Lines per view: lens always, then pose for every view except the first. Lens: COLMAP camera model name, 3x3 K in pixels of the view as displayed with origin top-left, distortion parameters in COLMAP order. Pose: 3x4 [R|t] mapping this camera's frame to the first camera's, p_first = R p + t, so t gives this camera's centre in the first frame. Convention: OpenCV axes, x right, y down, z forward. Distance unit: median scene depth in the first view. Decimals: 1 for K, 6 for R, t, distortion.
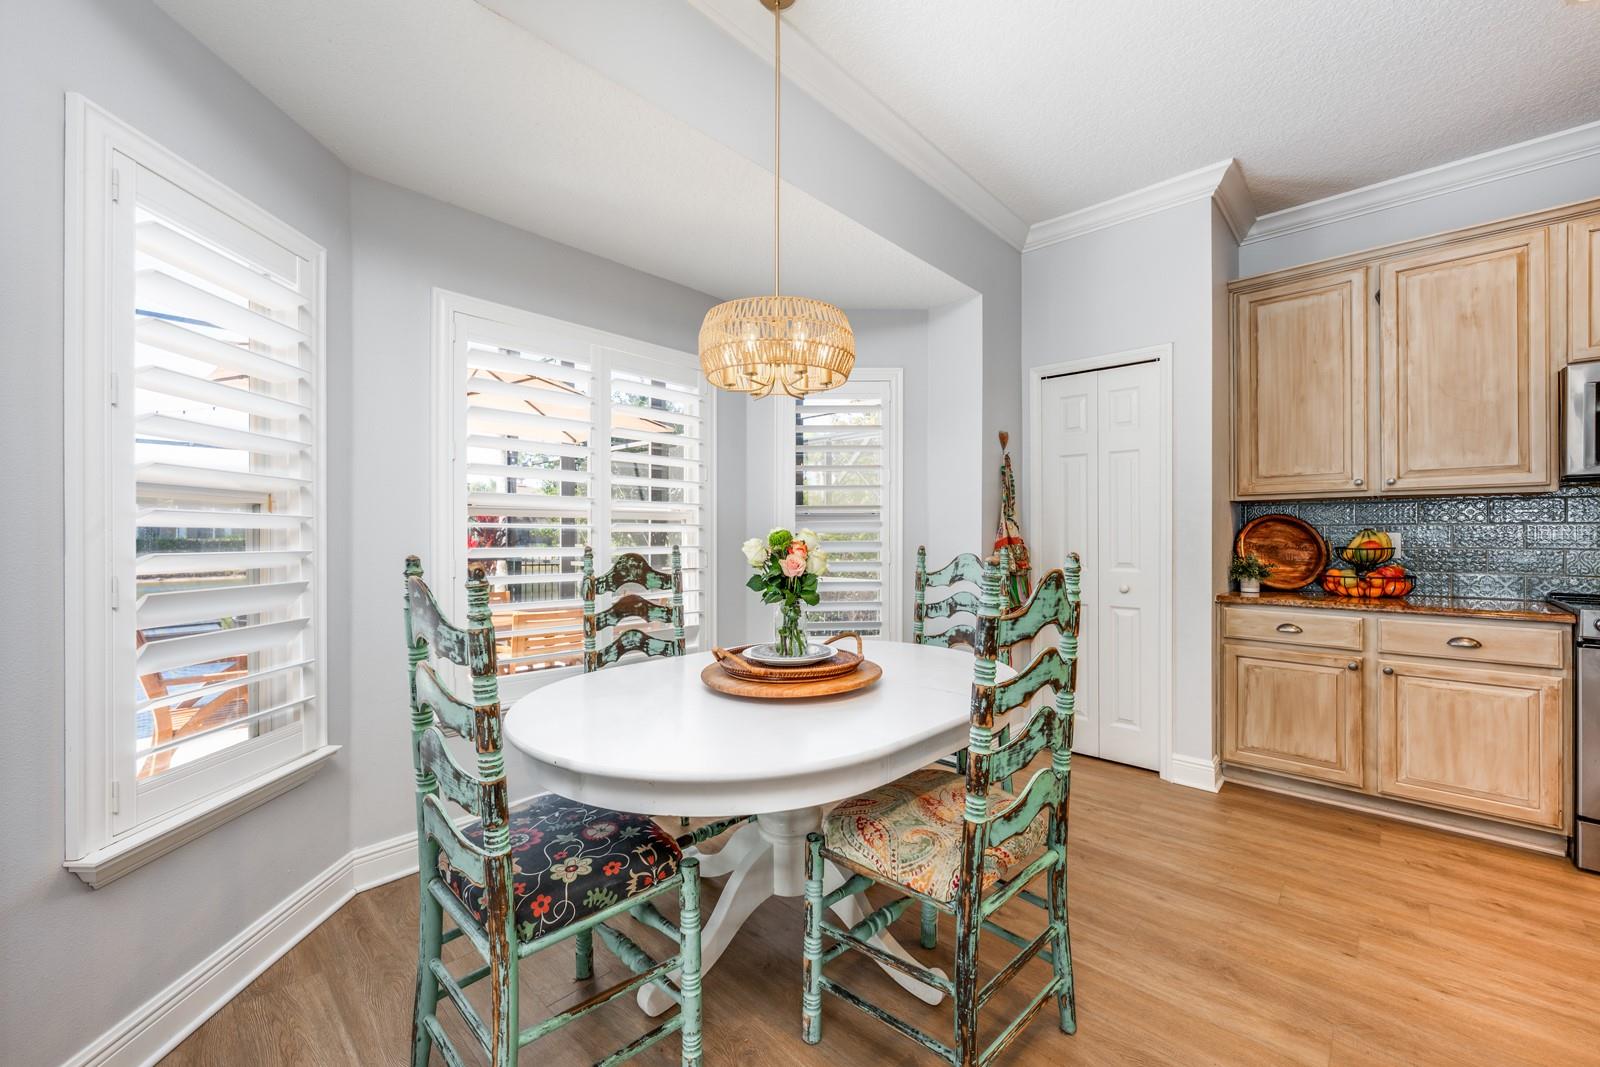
lens RADIAL K [[635.2, 0, 795.6], [0, 635.2, 532.8], [0, 0, 1]] dist [-0.003026, 0.000480]
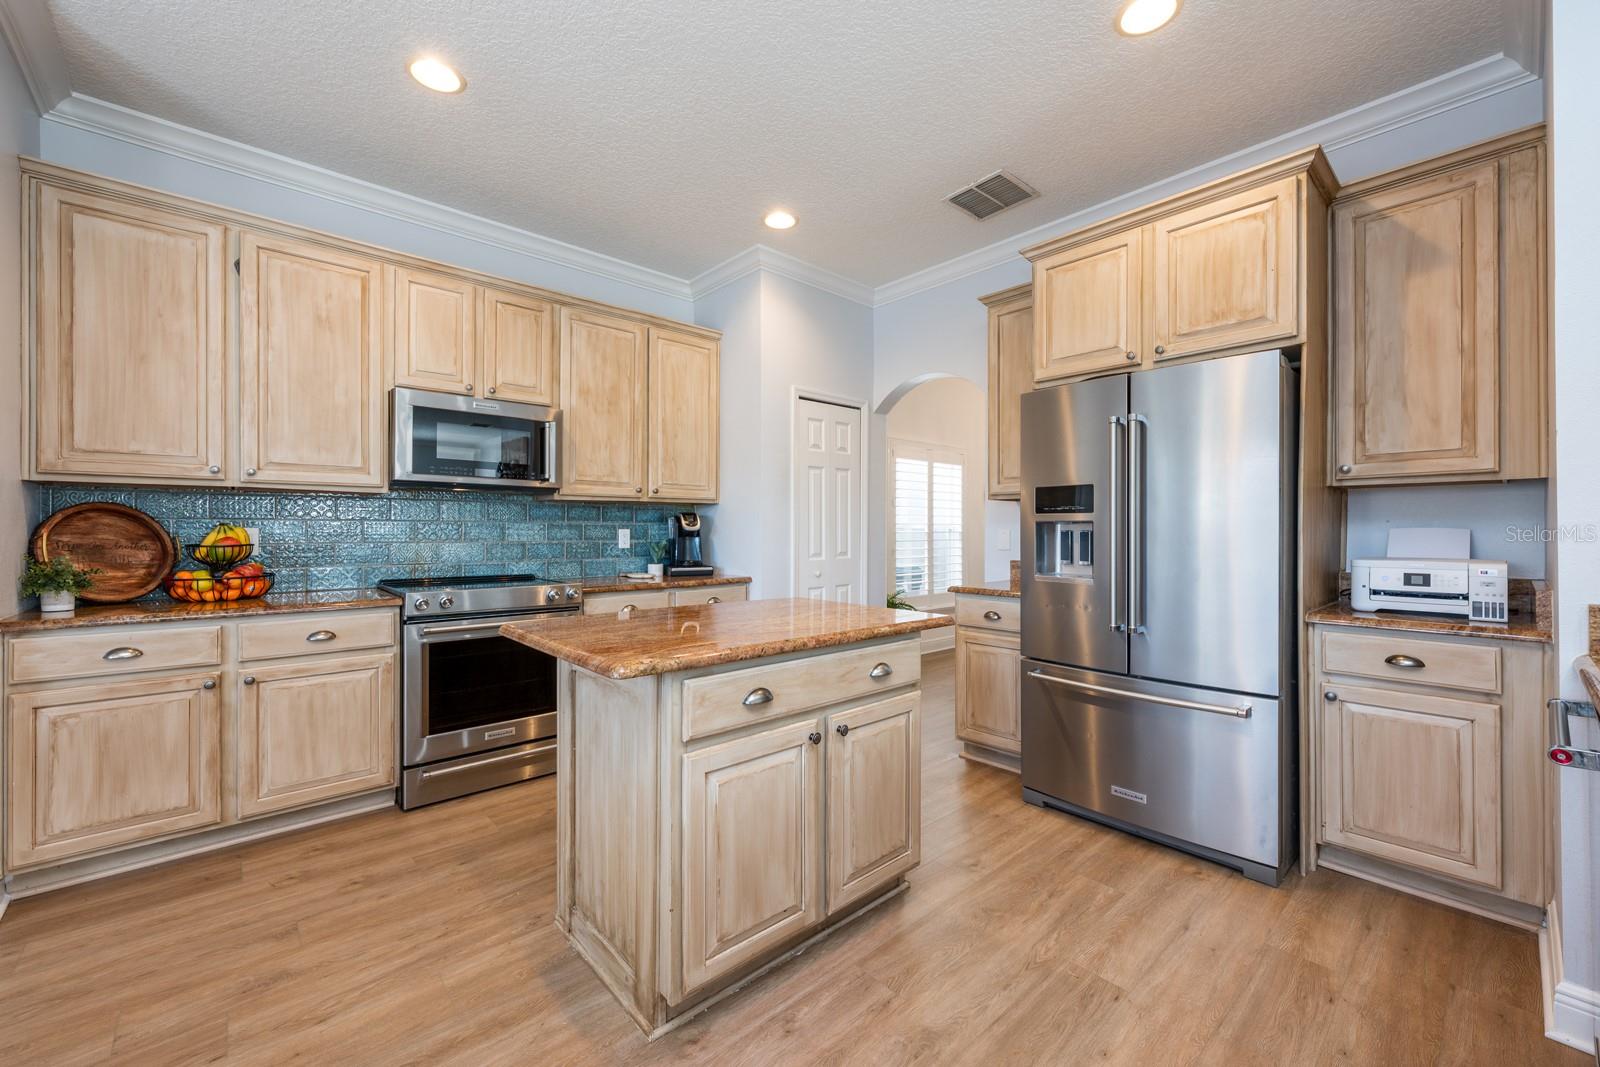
lens RADIAL K [[635.2, 0, 800.7], [0, 635.2, 531.2], [0, 0, 1]] dist [-0.003026, 0.000480]
pose [[0.081502, 0.000433, 0.996673, 0.089348], [-0.004021, 0.999992, -0.000106, 0.001653], [-0.996665, -0.003999, 0.081503, 0.131036]]
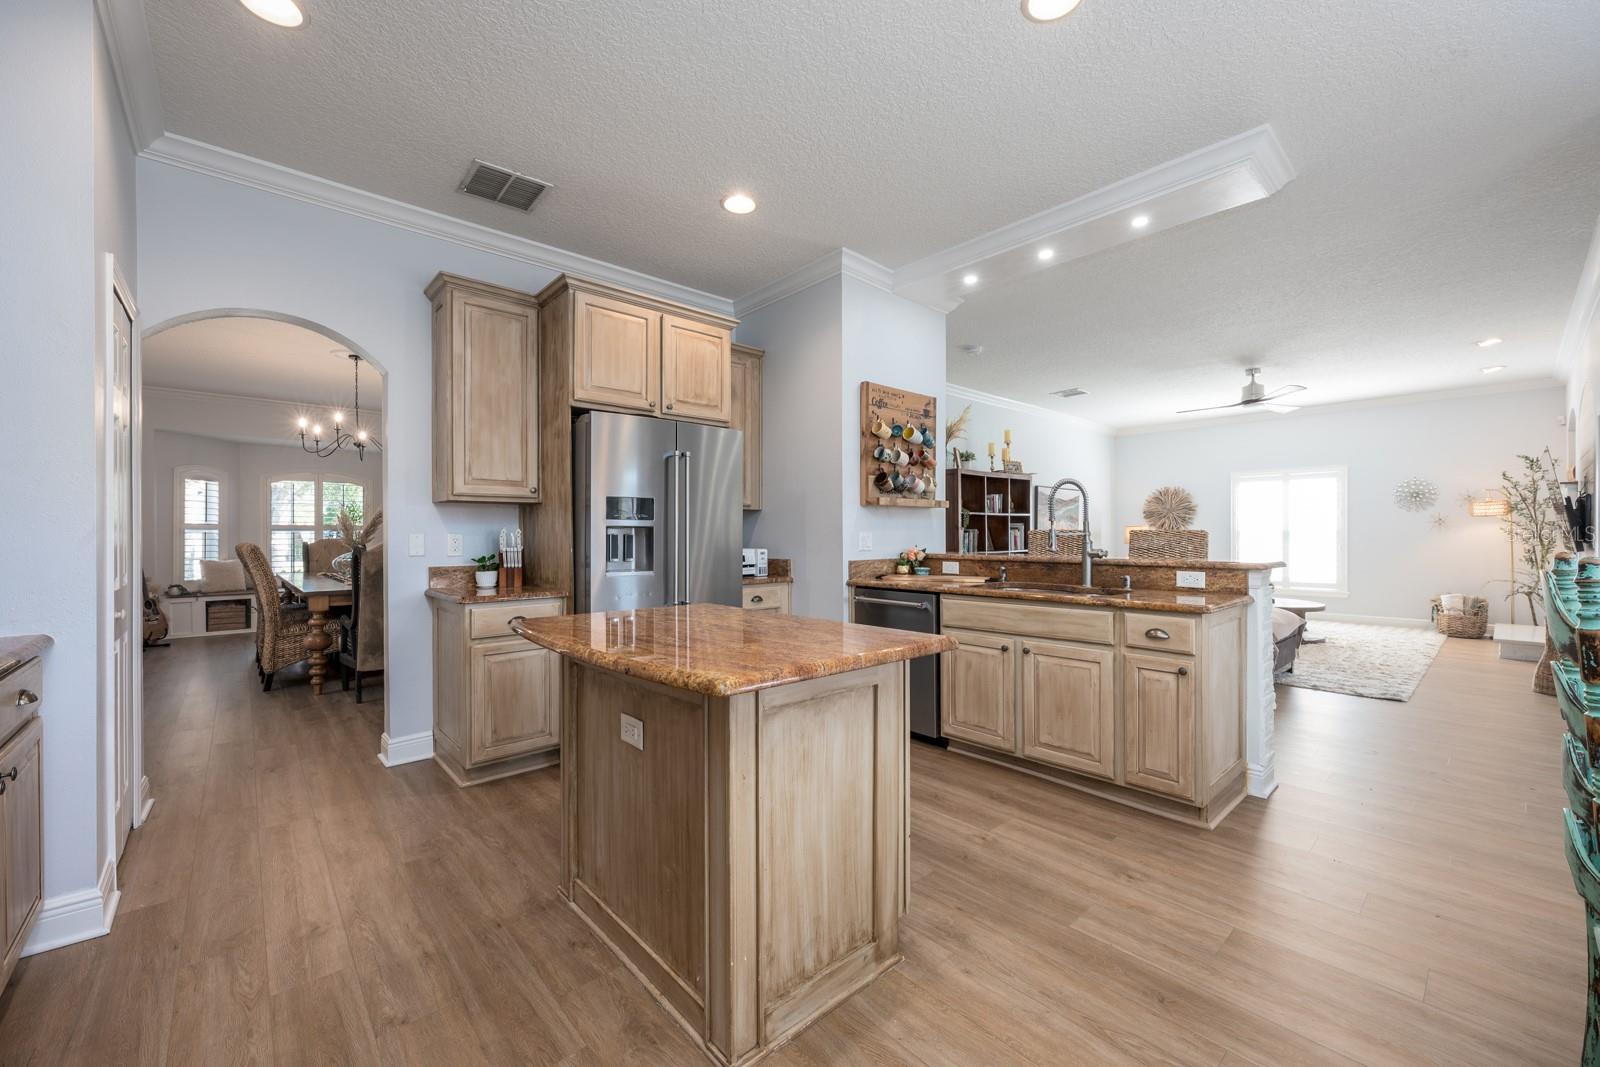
lens RADIAL K [[635.2, 0, 795.8], [0, 635.2, 529.6], [0, 0, 1]] dist [-0.003026, 0.000480]
pose [[-0.996132, 0.002513, 0.087828, 0.672005], [0.001910, 0.999974, -0.006951, -0.000632], [-0.087843, -0.006756, -0.996111, 0.964254]]
